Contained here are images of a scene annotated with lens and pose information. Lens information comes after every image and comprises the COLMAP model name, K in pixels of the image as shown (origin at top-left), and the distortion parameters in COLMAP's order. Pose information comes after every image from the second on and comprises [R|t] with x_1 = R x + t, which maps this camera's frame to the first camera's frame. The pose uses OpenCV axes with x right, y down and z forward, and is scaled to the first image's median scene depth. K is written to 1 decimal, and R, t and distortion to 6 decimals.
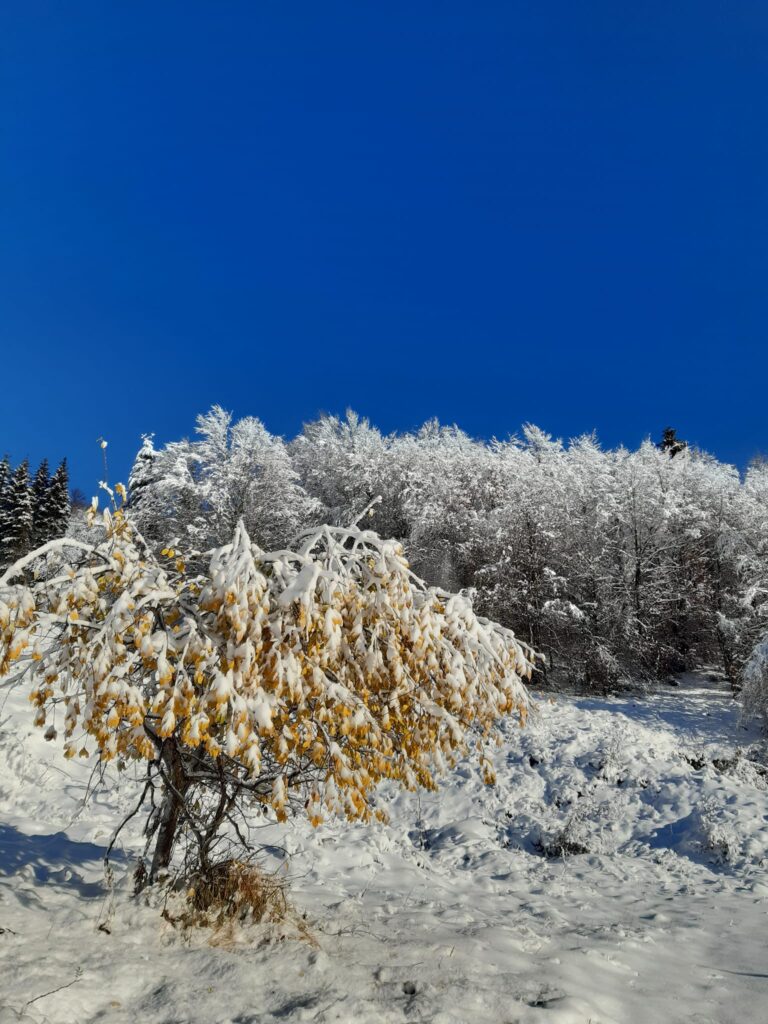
lens RADIAL K [[746.9, 0, 384.0], [0, 746.9, 512.0], [0, 0, 1]] dist [-0.000070, -0.011876]
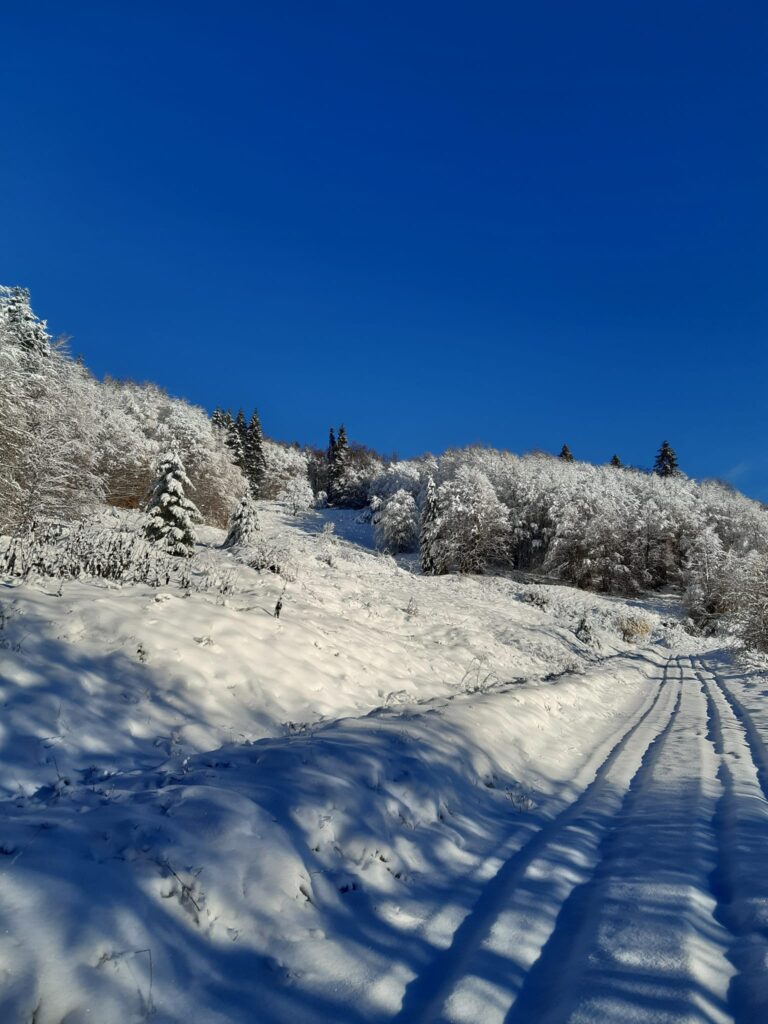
lens RADIAL K [[746.9, 0, 384.0], [0, 746.9, 512.0], [0, 0, 1]] dist [-0.000070, -0.011876]
pose [[0.999653, 0.014427, 0.022059, -0.678278], [-0.018797, 0.976885, 0.212936, -0.620697], [-0.018477, -0.213277, 0.976817, -1.572897]]
